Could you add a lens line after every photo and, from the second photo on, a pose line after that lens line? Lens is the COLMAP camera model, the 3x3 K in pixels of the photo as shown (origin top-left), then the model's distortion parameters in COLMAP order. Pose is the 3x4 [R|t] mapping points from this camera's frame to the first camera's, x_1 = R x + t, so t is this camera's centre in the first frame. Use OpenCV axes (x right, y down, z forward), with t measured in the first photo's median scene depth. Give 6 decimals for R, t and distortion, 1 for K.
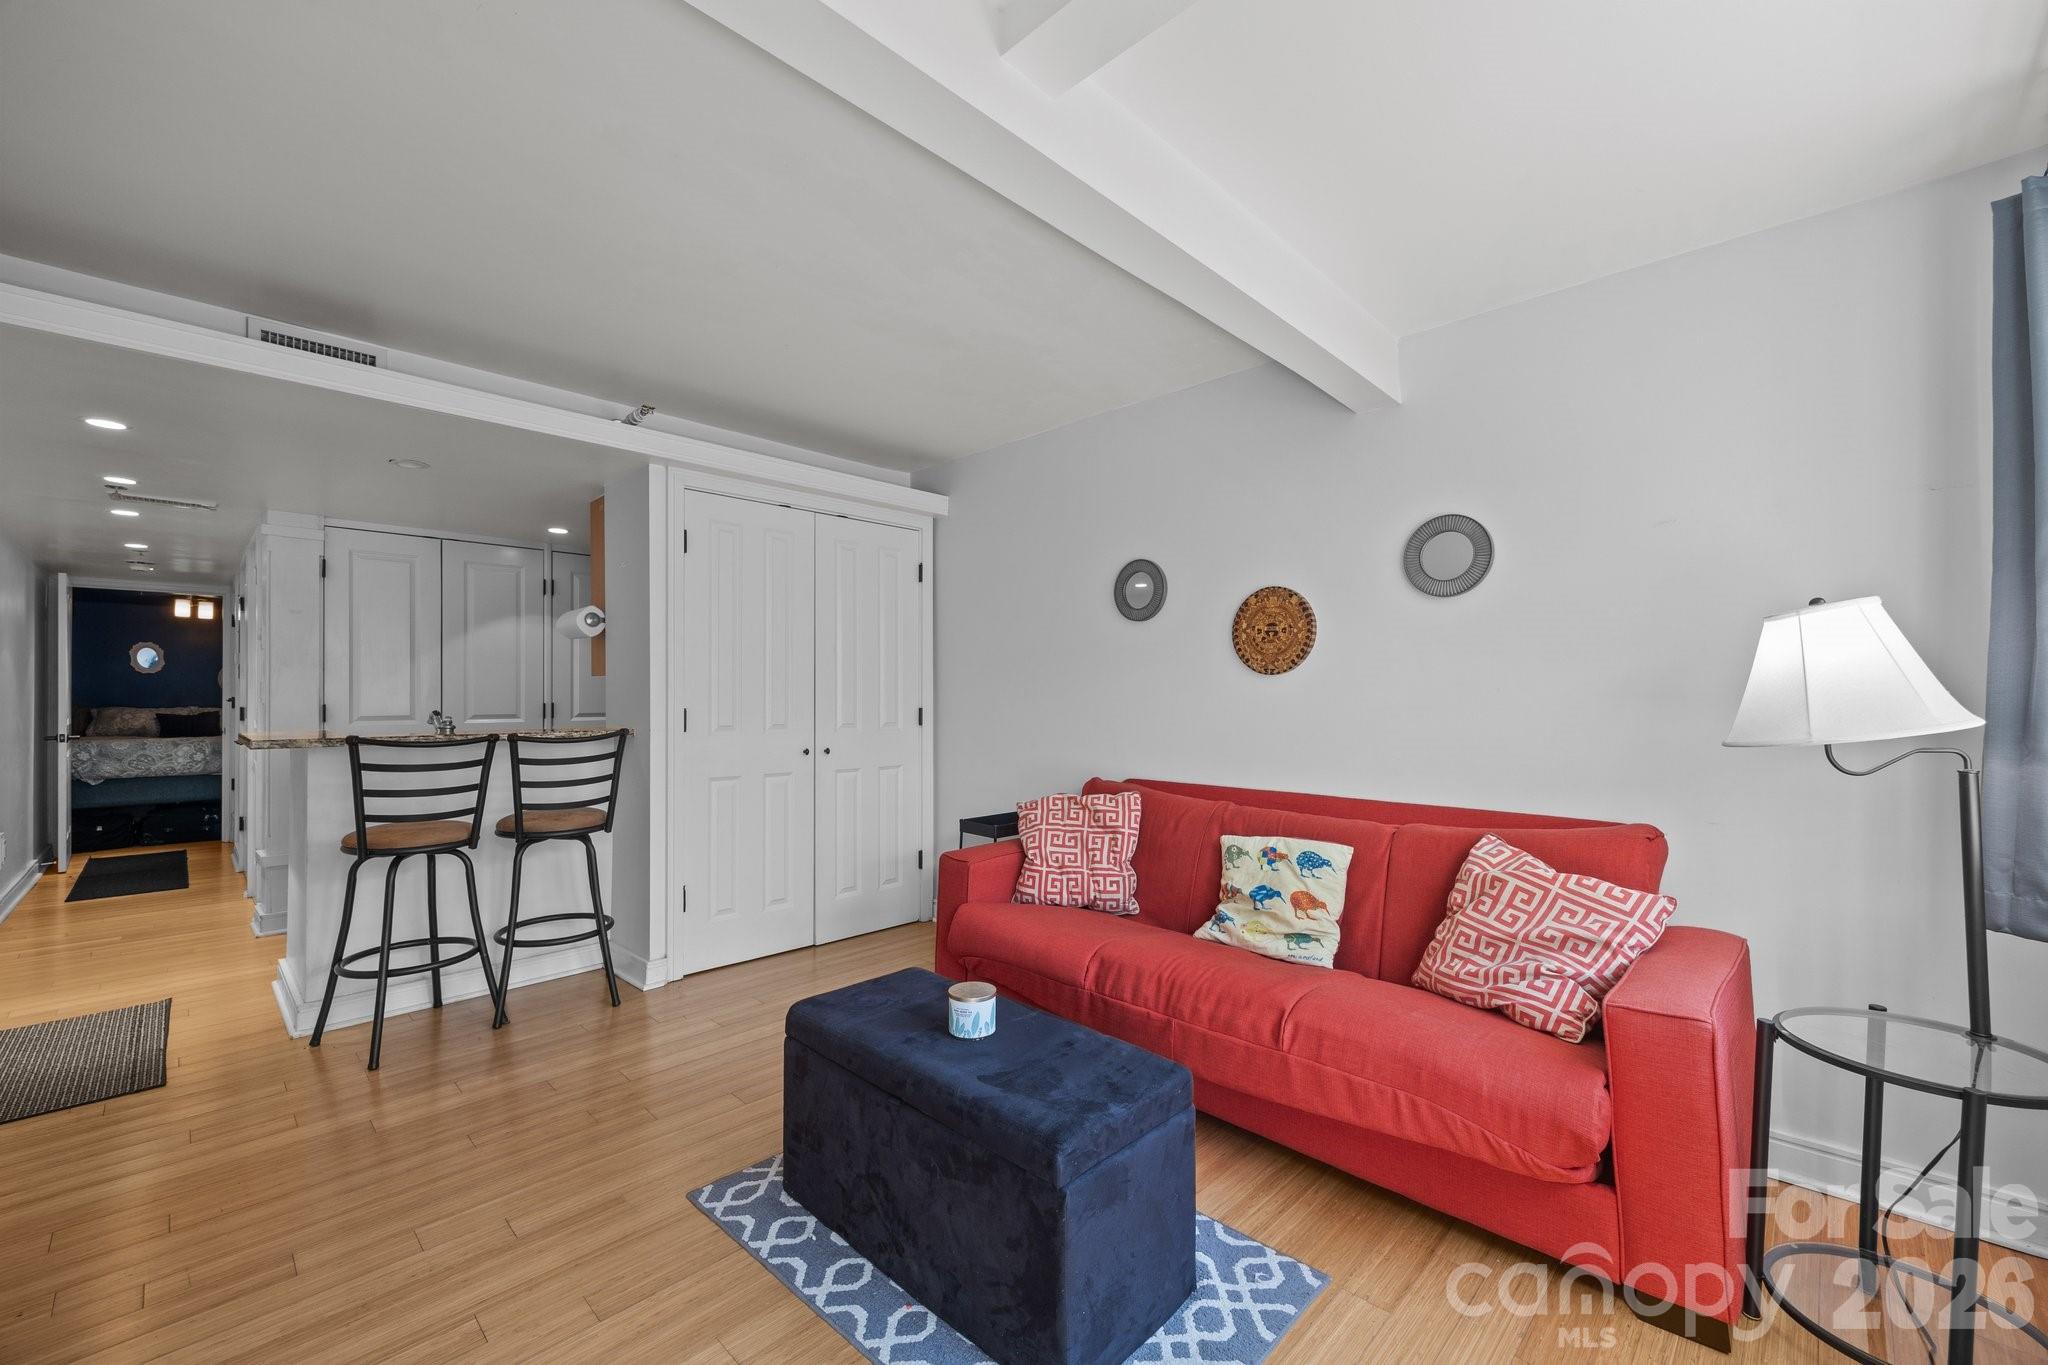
lens RADIAL K [[789.8, 0, 1023.1], [0, 789.8, 694.5], [0, 0, 1]] dist [0.002439, -0.000180]
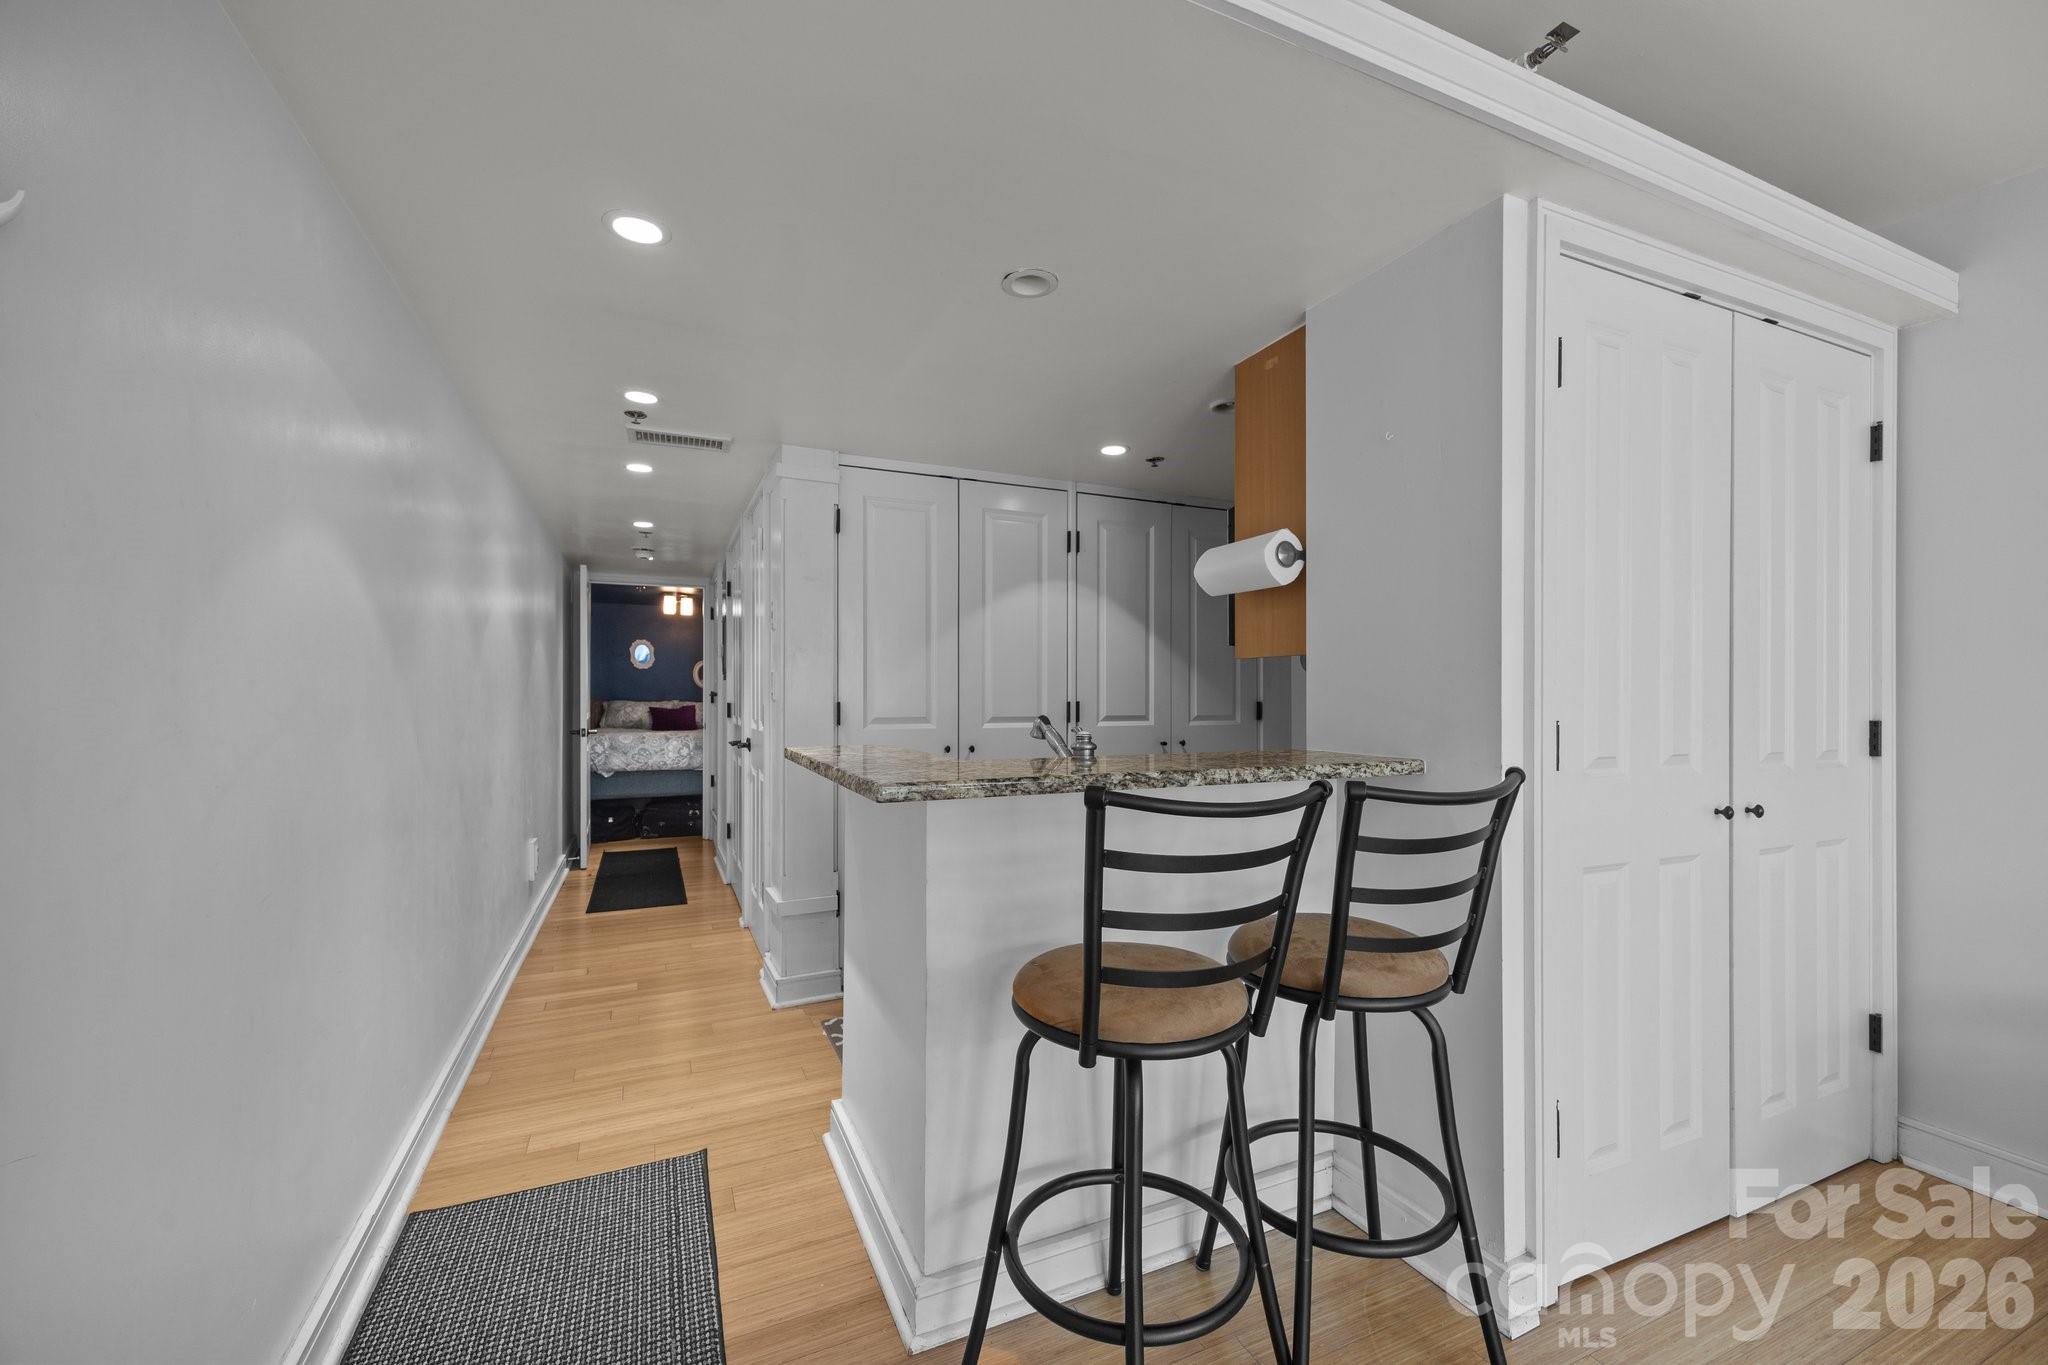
lens RADIAL K [[800.1, 0, 1036.9], [0, 800.1, 699.9], [0, 0, 1]] dist [0.014493, -0.000027]
pose [[0.933390, 0.007985, -0.358774, -0.330133], [-0.004293, 0.999929, 0.011086, 0.001080], [0.358837, -0.008807, 0.933359, 0.270681]]
